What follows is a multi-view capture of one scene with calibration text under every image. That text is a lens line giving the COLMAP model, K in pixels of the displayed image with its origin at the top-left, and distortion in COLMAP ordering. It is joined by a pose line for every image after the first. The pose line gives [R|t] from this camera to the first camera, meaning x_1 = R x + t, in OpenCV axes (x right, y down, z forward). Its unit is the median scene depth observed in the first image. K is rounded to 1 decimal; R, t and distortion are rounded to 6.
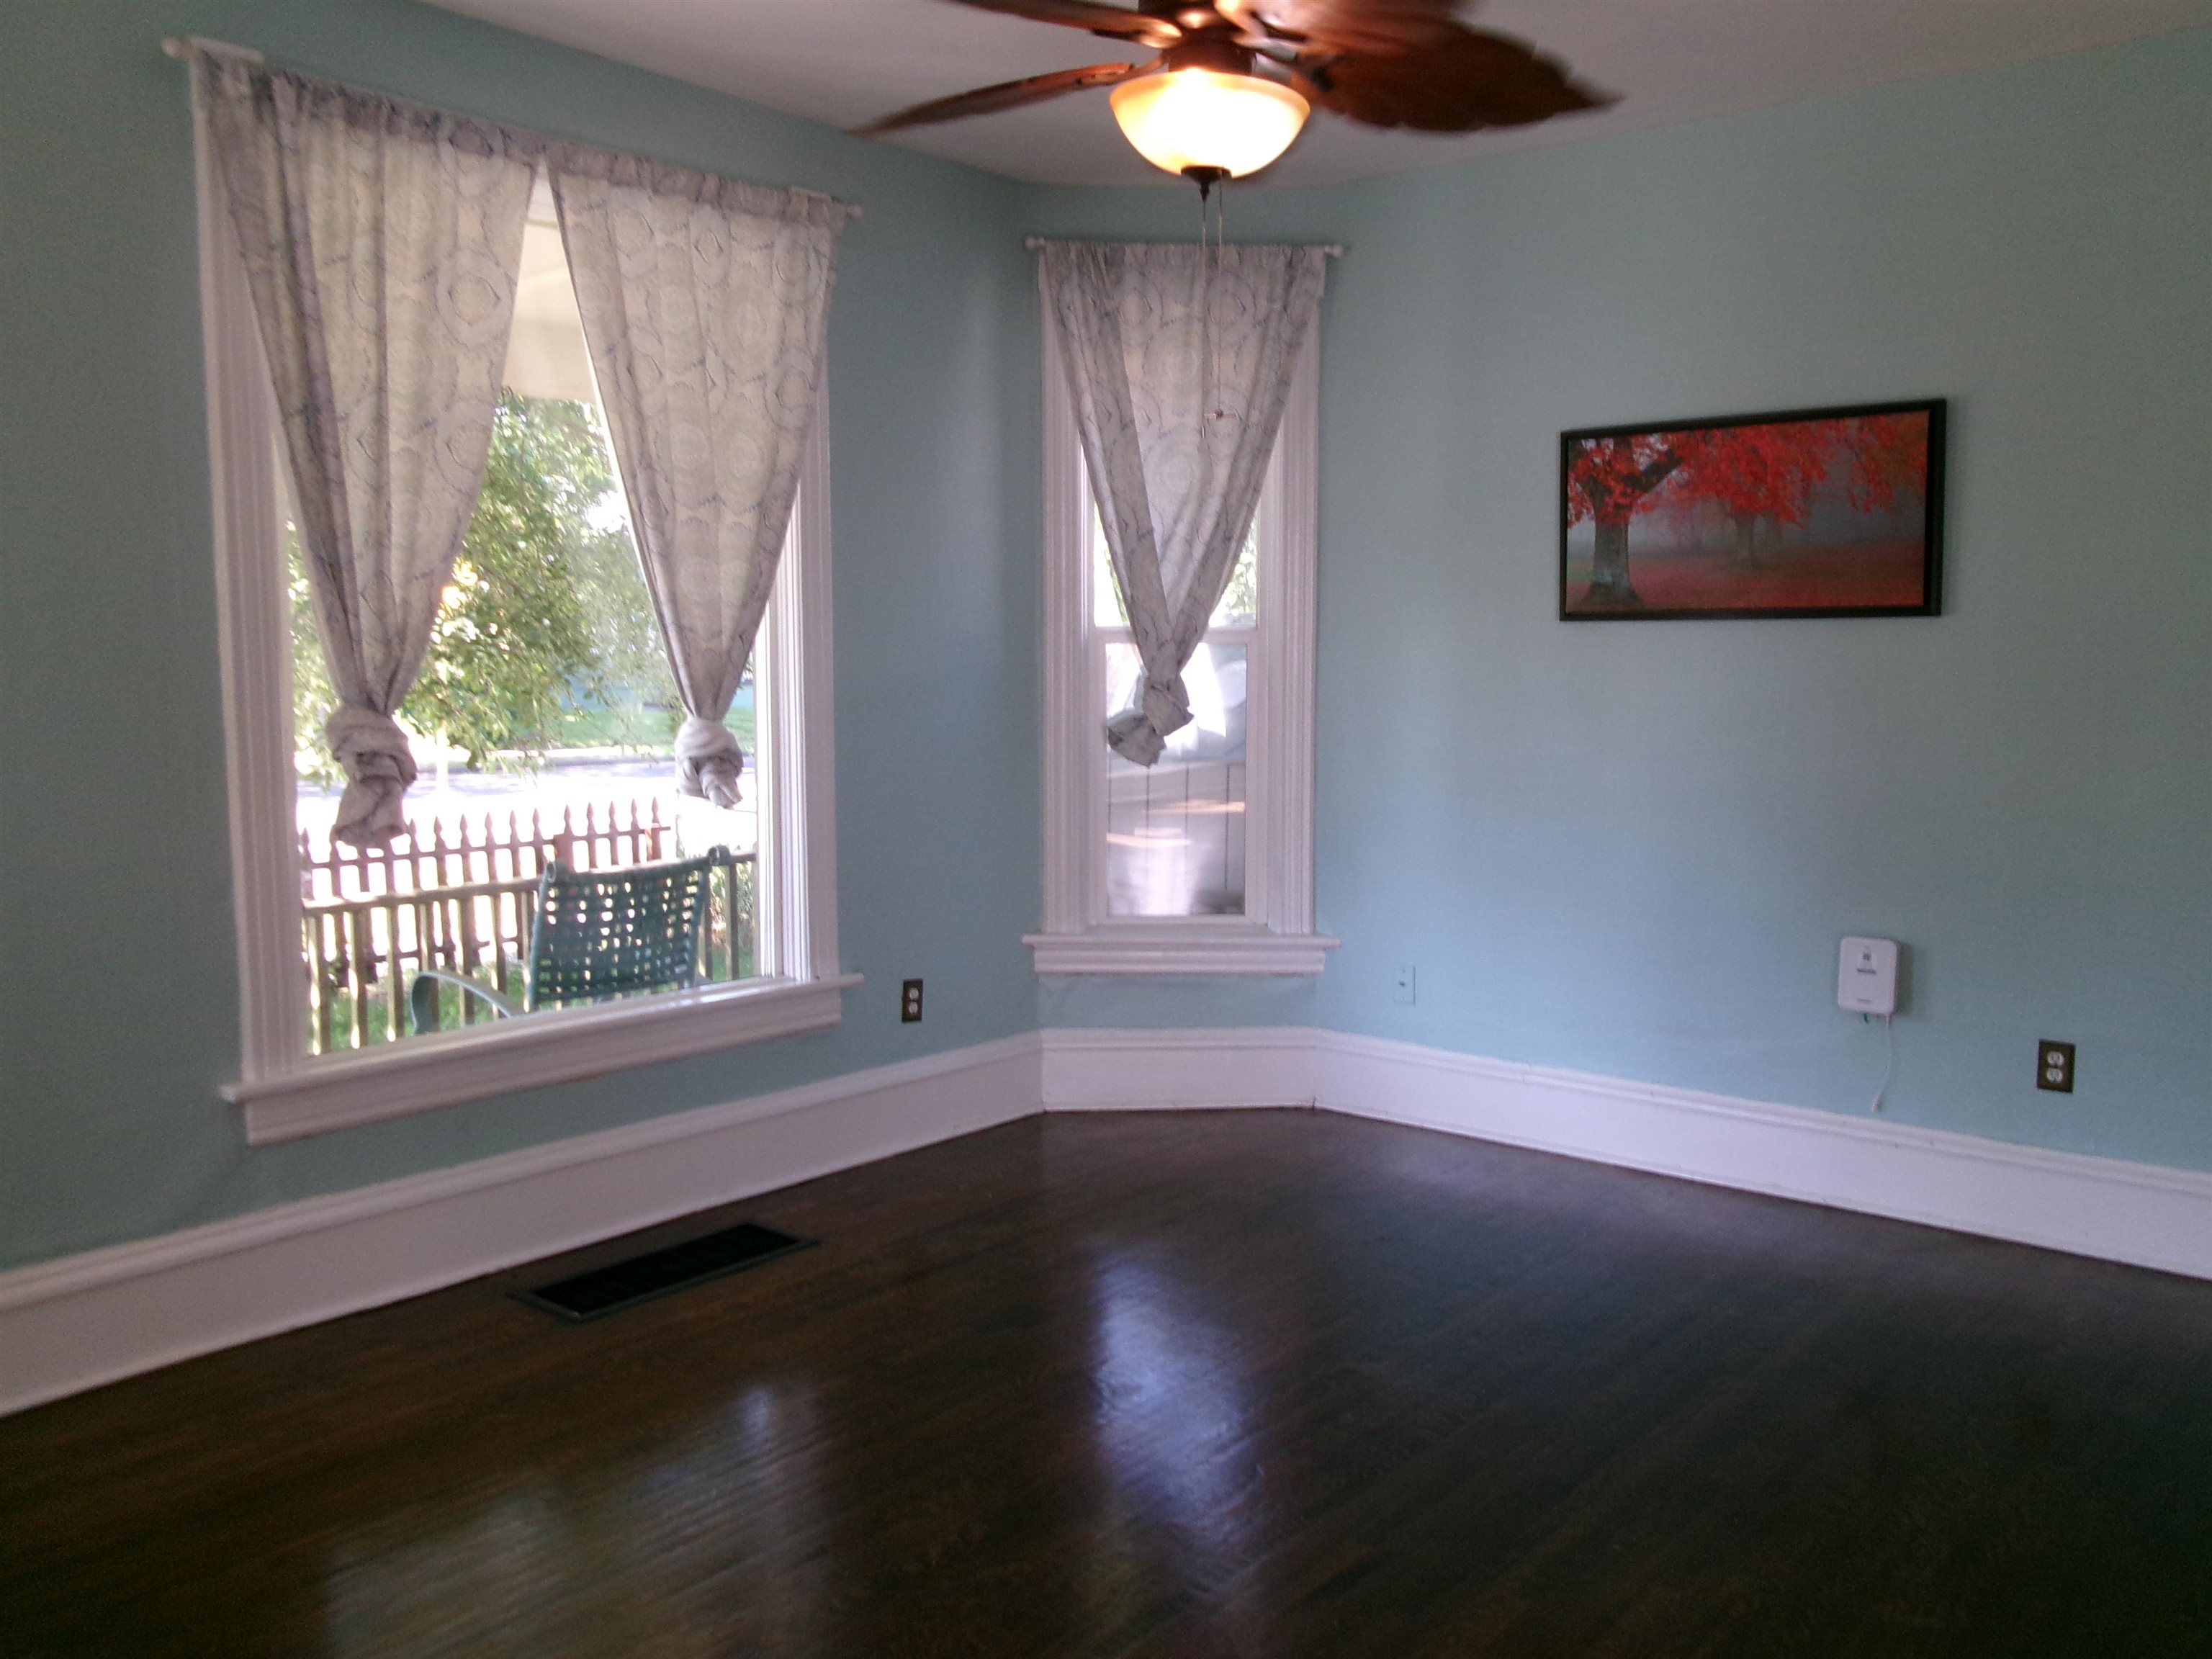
lens RADIAL K [[1844.6, 0, 1106.0], [0, 1844.6, 829.5], [0, 0, 1]] dist [-0.002745, 0.012737]
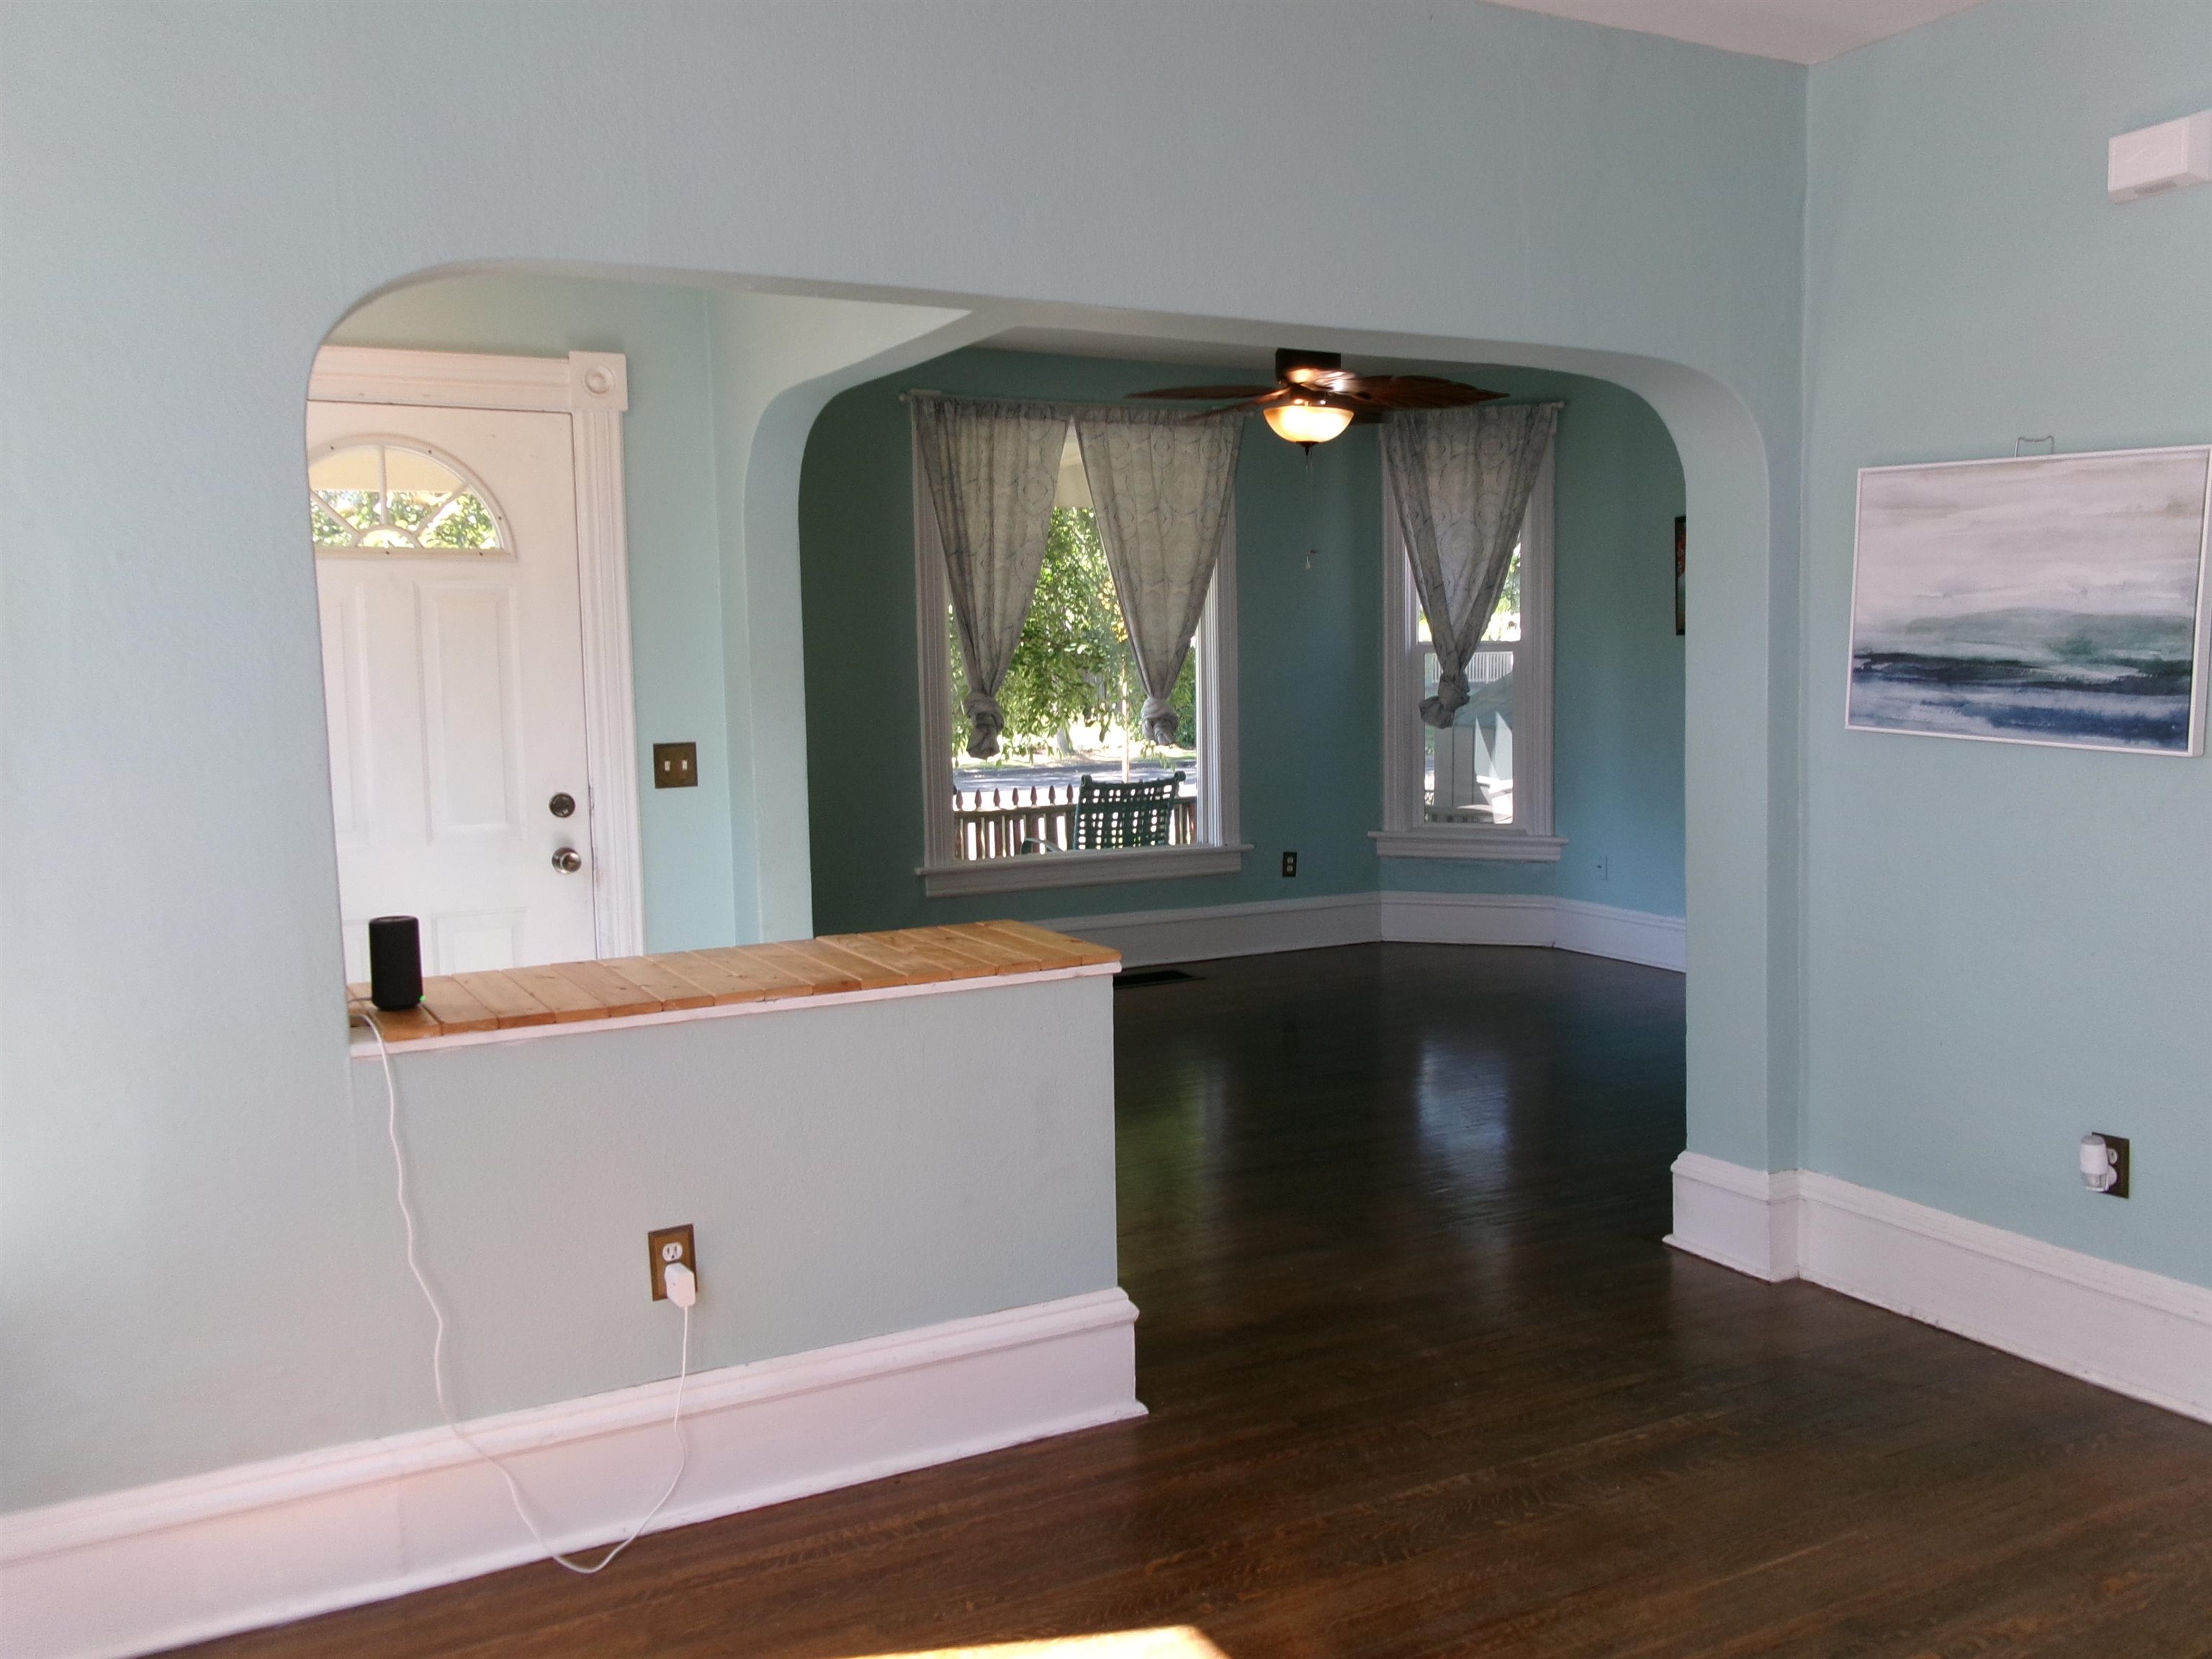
lens RADIAL K [[1844.6, 0, 1106.0], [0, 1844.6, 829.5], [0, 0, 1]] dist [-0.002745, 0.012737]
pose [[0.923363, 0.019737, -0.383421, 0.449104], [-0.020298, 0.999791, 0.002582, 0.068475], [0.383392, 0.005399, 0.923570, -0.737057]]
